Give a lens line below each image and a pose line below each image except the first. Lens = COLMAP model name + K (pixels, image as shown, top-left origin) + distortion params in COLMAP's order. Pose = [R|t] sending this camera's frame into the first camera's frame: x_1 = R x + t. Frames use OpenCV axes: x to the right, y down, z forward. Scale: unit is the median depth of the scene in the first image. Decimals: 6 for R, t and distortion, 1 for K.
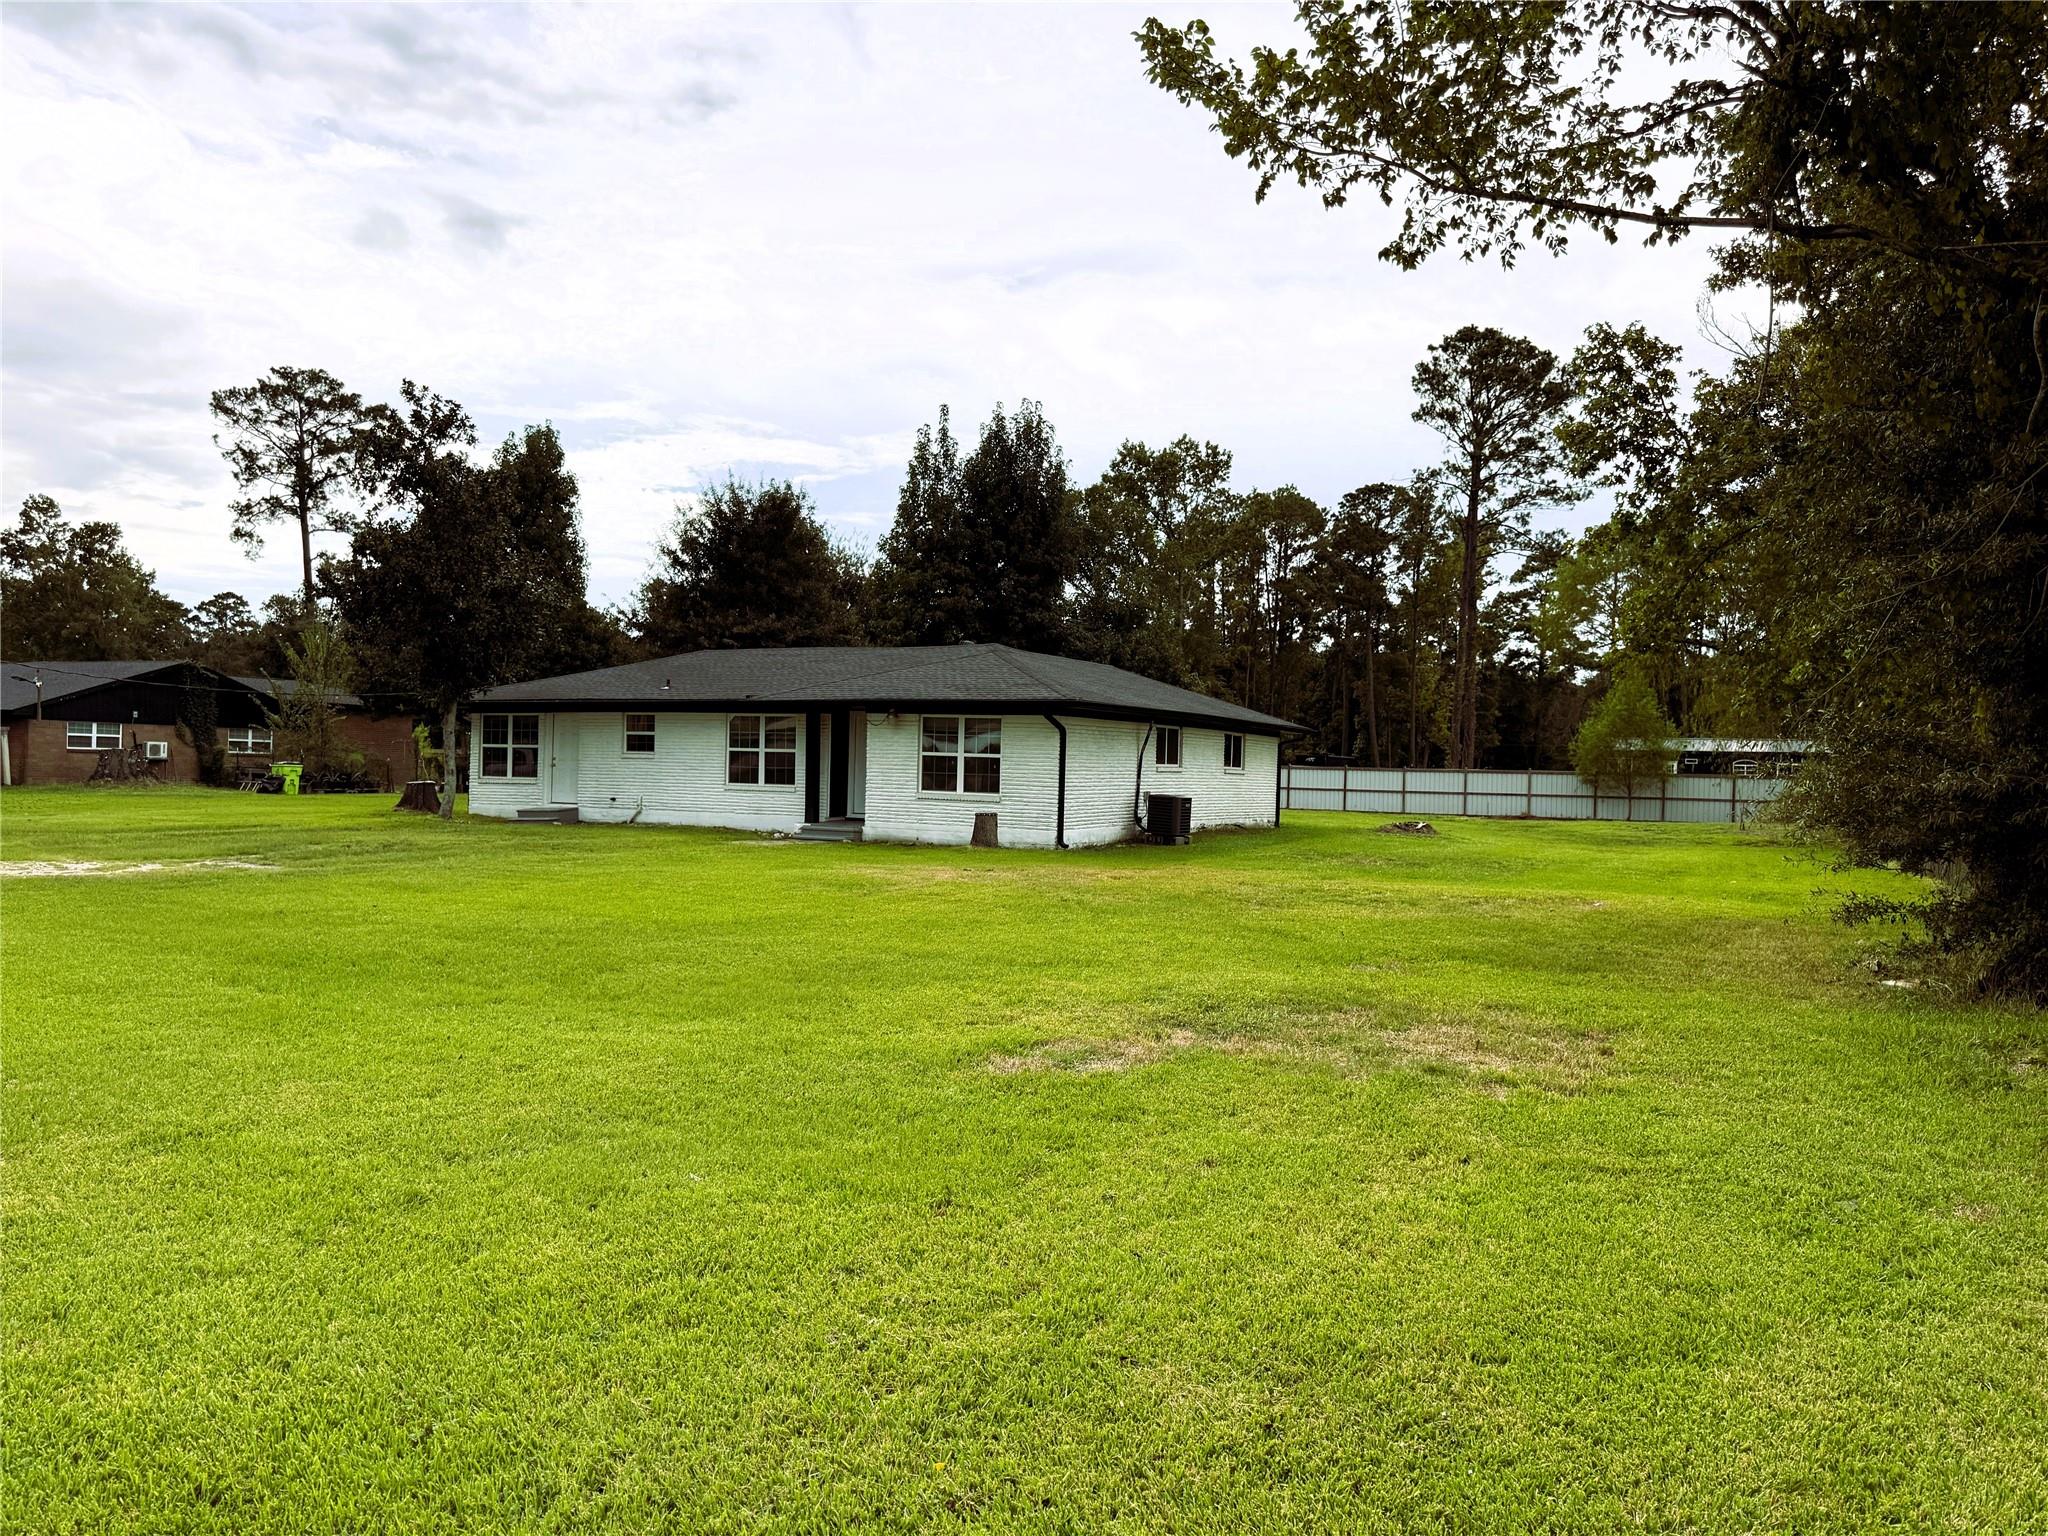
lens RADIAL K [[1447.6, 0, 1024.7], [0, 1447.6, 786.2], [0, 0, 1]] dist [0.064243, -0.077955]
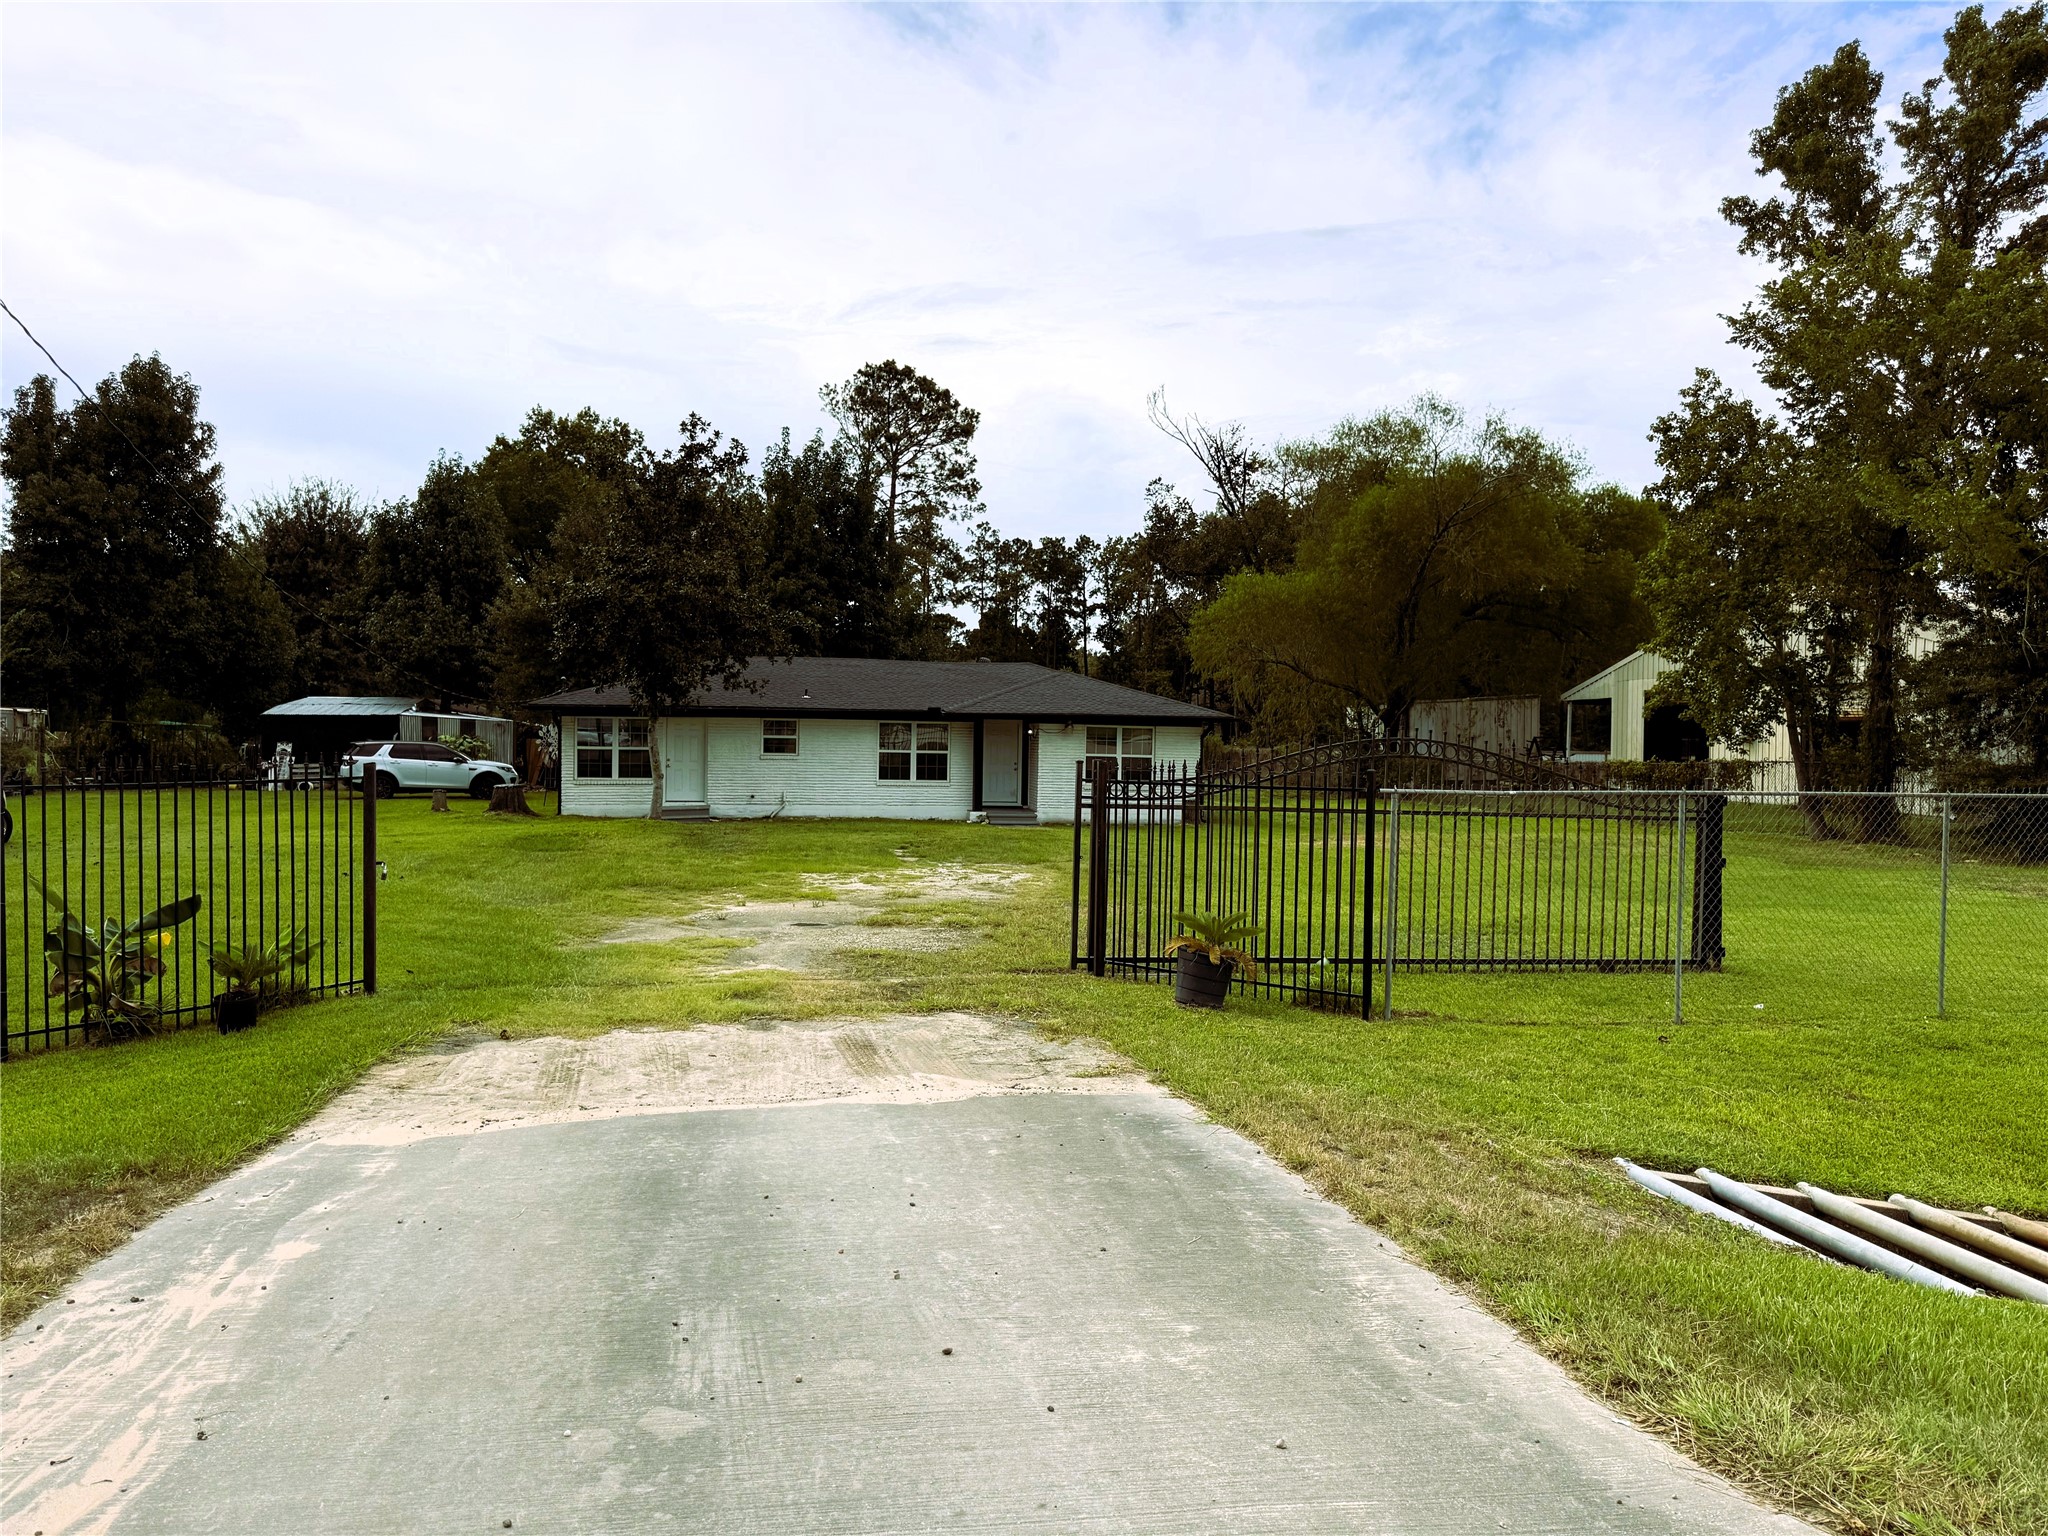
lens RADIAL K [[1447.6, 0, 1040.5], [0, 1447.6, 771.7], [0, 0, 1]] dist [0.064243, -0.077955]
pose [[0.791746, -0.022962, 0.610418, -0.783264], [0.009370, 0.999632, 0.025449, -0.035968], [-0.610778, -0.014430, 0.791670, -0.001487]]
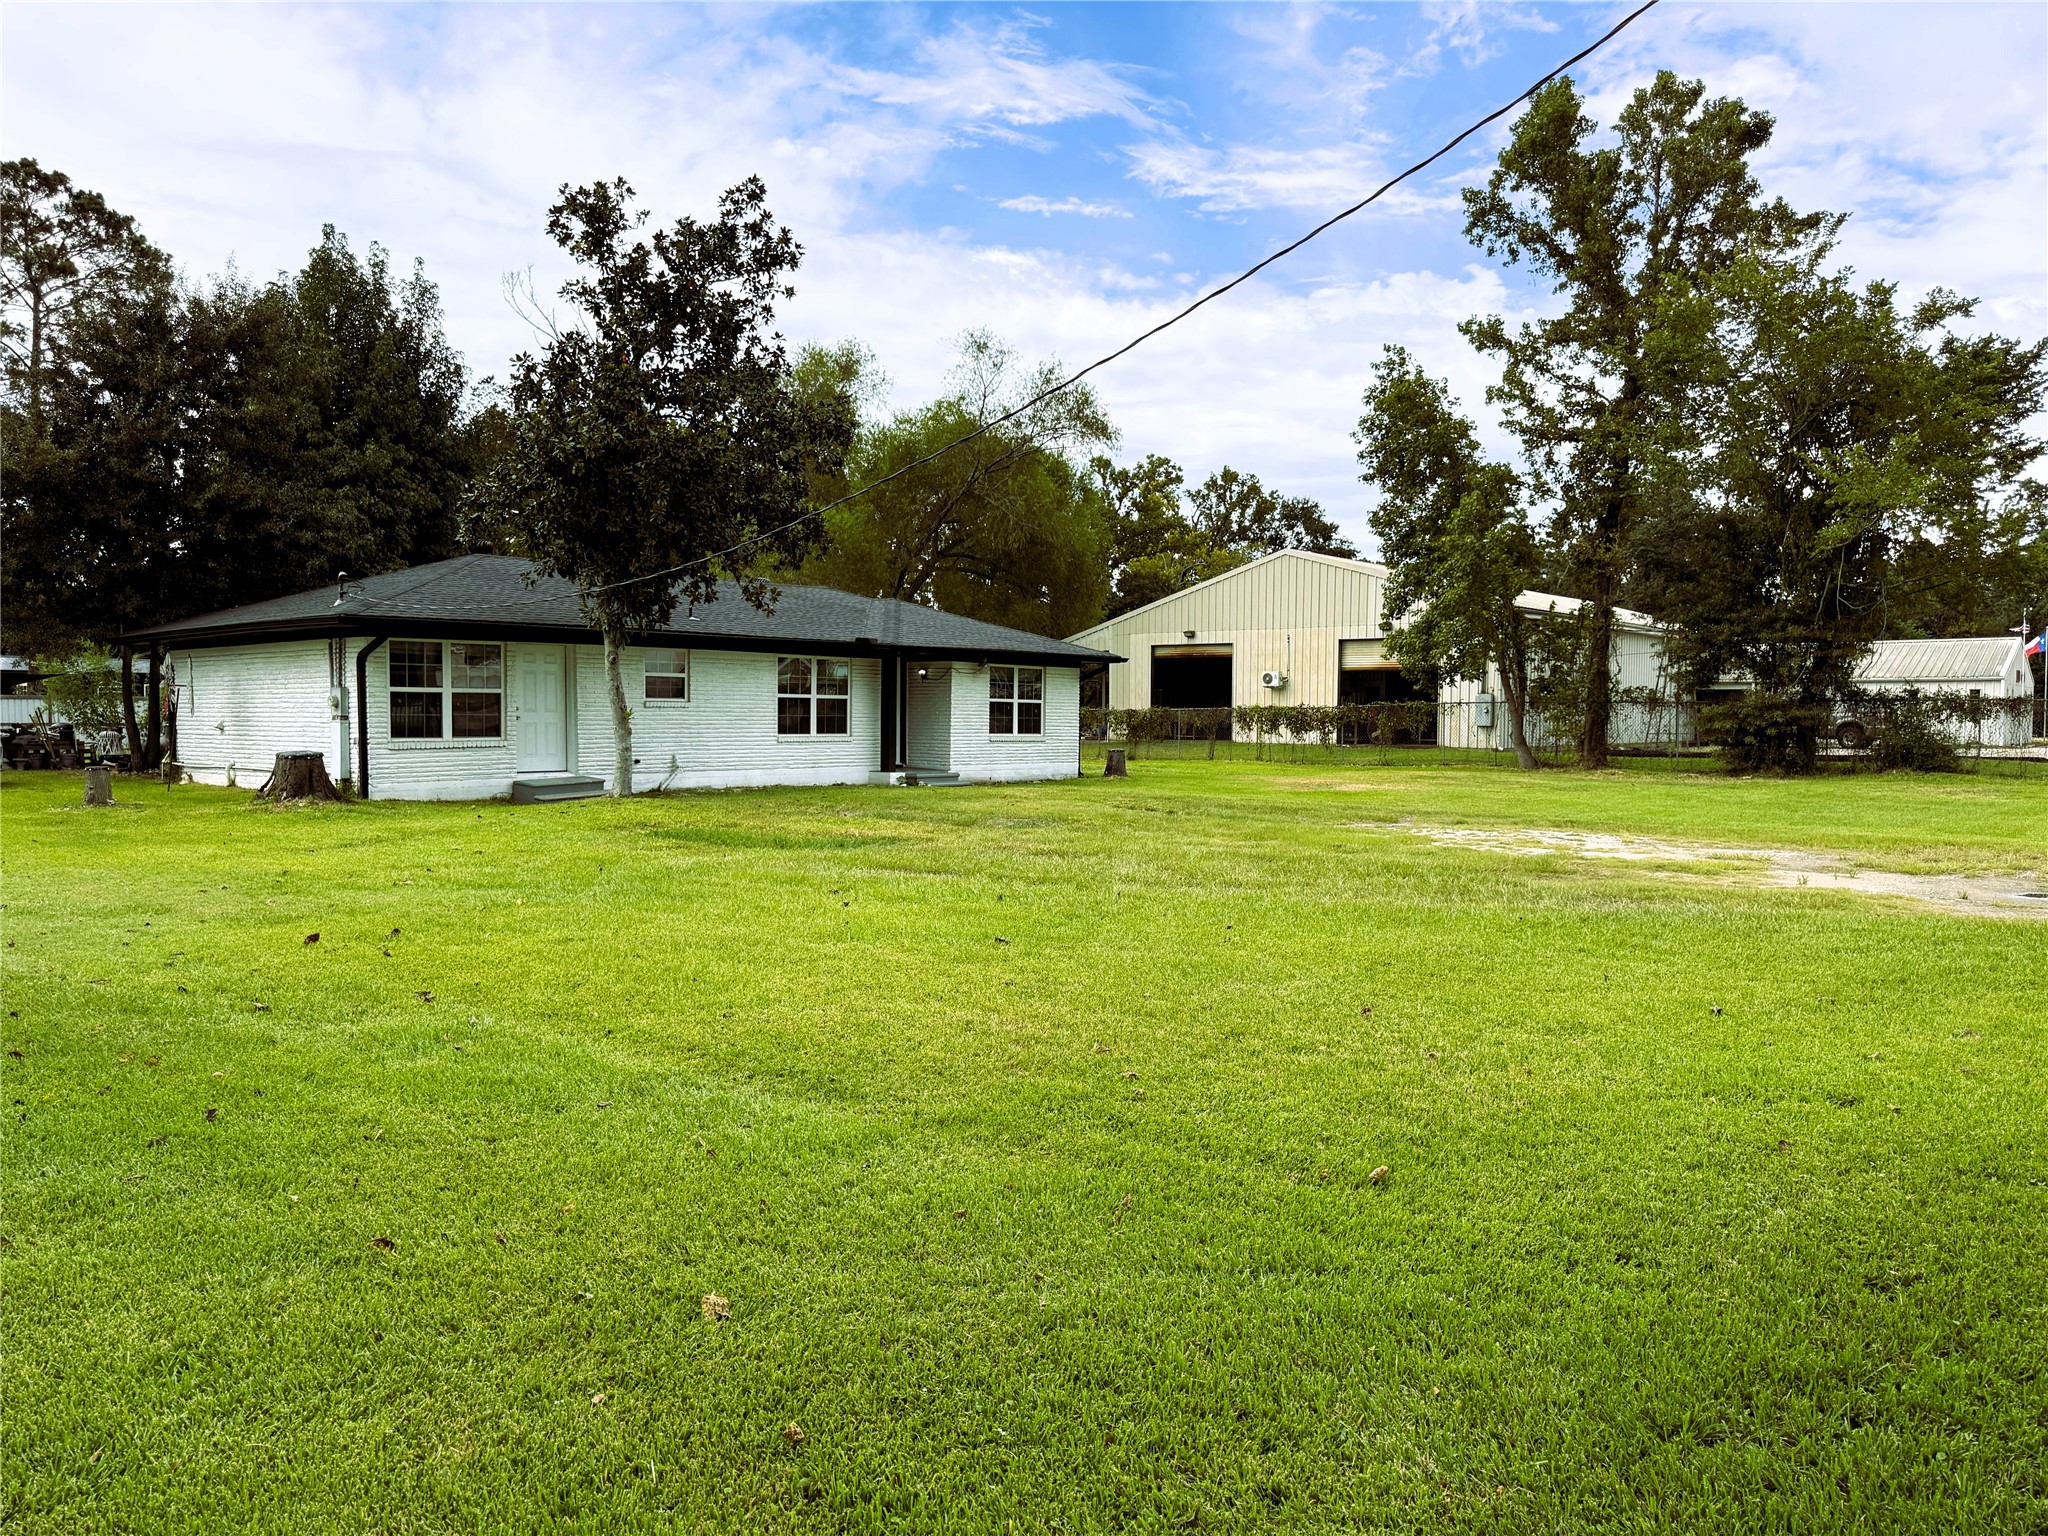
lens RADIAL K [[1447.6, 0, 1042.9], [0, 1447.6, 763.4], [0, 0, 1]] dist [0.064243, -0.077955]
pose [[0.216365, -0.055926, 0.974709, -0.977474], [0.003832, 0.998399, 0.056434, -0.031869], [-0.976305, -0.008475, 0.216233, 0.636147]]
